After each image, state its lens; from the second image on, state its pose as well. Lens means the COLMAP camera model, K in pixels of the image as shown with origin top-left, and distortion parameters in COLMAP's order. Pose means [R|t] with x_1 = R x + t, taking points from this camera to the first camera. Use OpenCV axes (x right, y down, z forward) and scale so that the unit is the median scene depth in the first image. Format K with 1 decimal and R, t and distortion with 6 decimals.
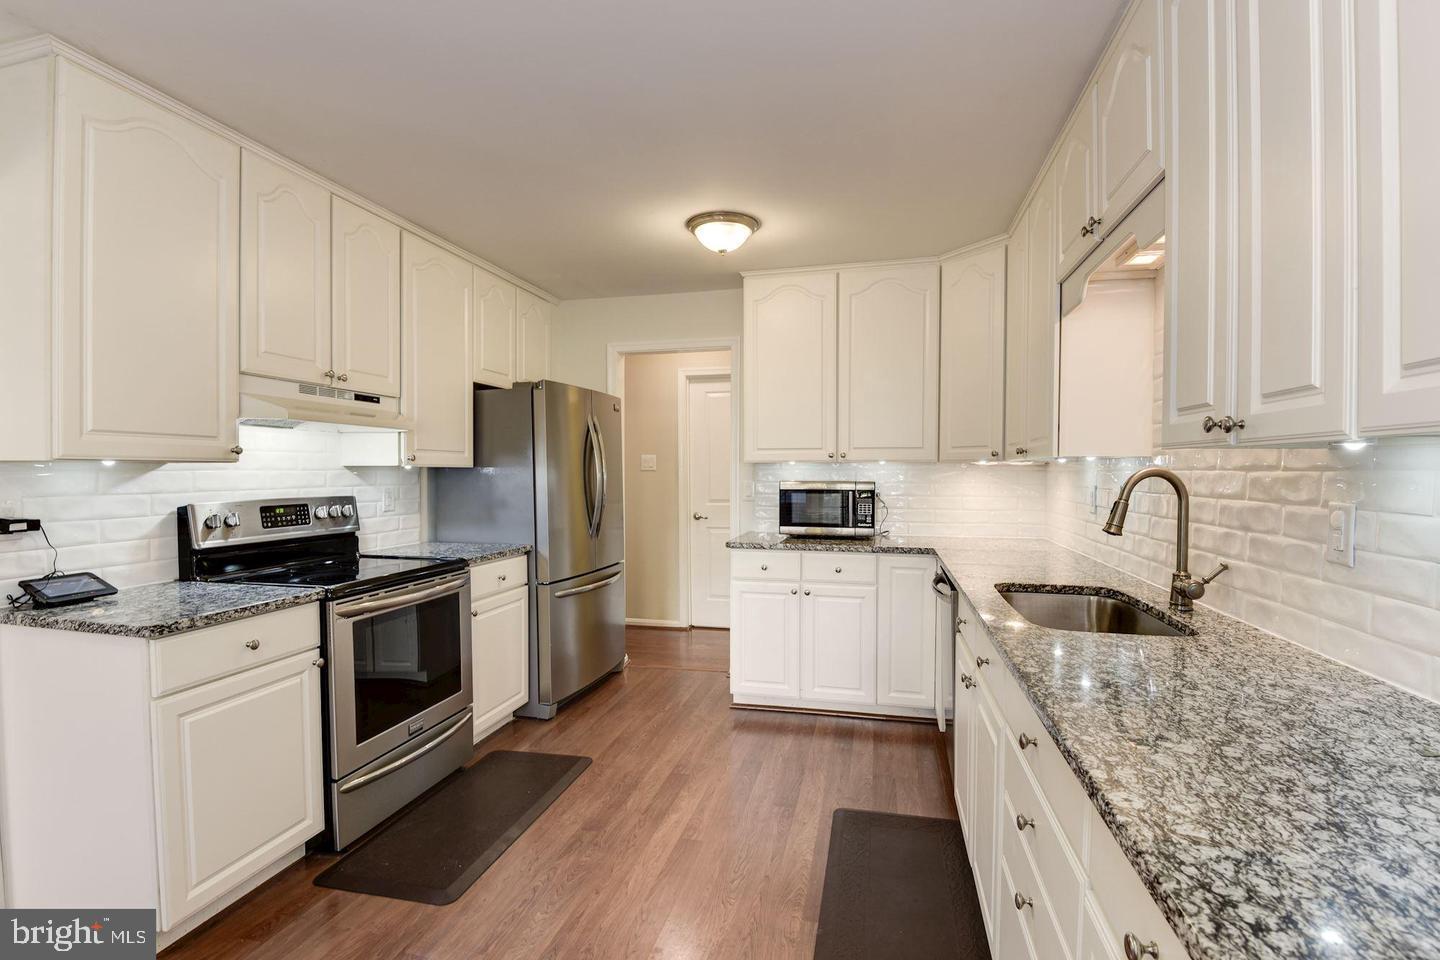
lens RADIAL K [[666.6, 0, 721.1], [0, 666.6, 474.3], [0, 0, 1]] dist [0.000338, -0.020933]
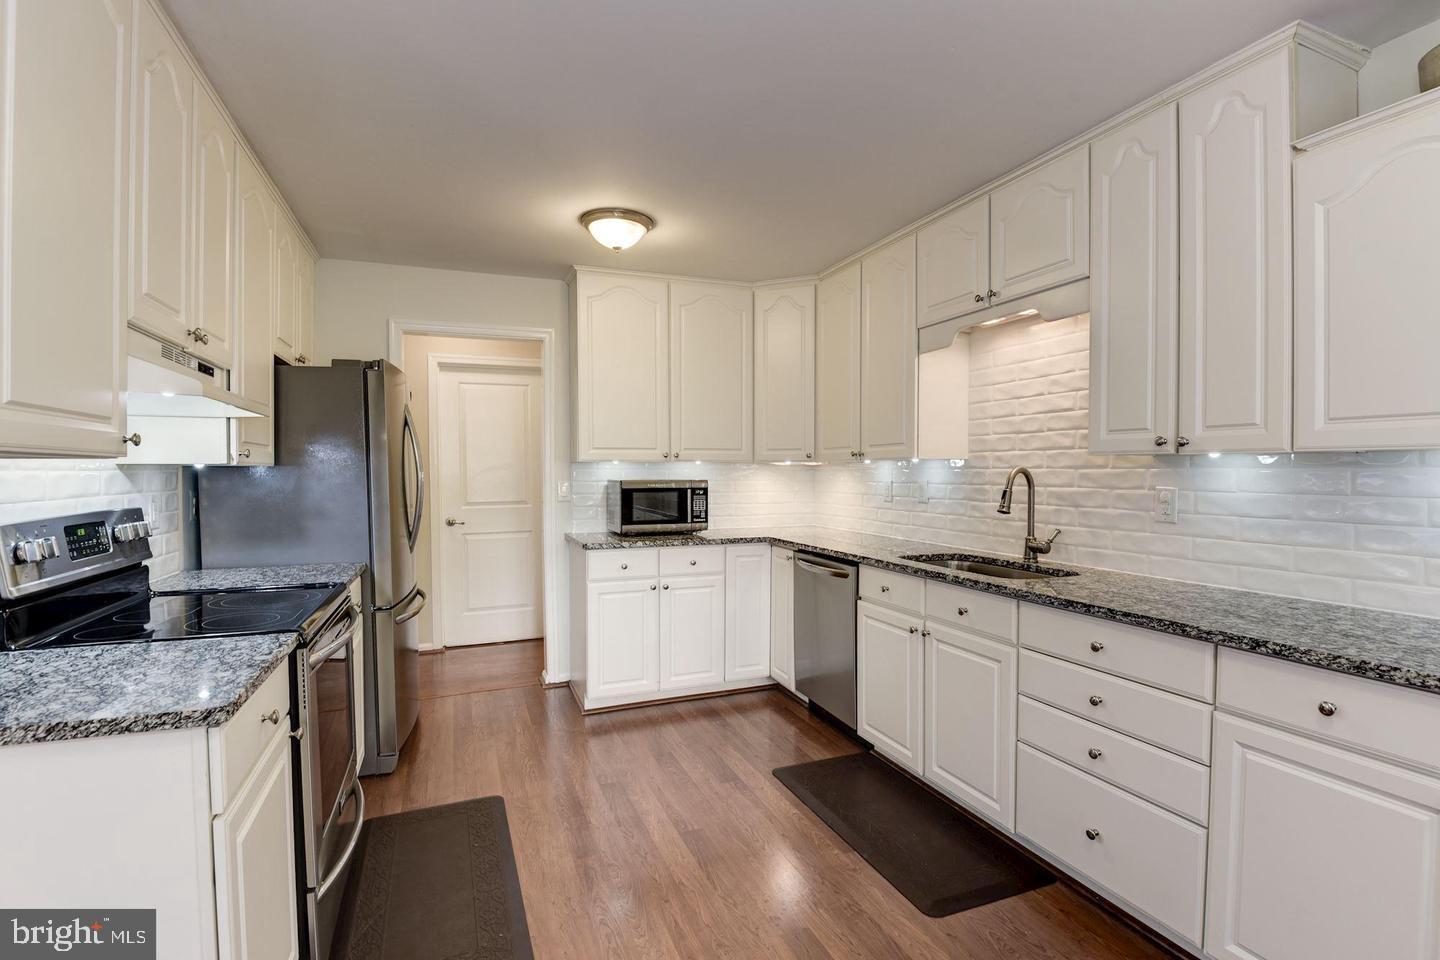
lens RADIAL K [[683.4, 0, 720.4], [0, 683.4, 470.0], [0, 0, 1]] dist [0.003487, -0.022450]
pose [[0.819222, -0.001967, 0.573474, -0.419459], [0.005546, 0.999975, -0.004492, 0.000077], [-0.573450, 0.006860, 0.819212, 0.075749]]
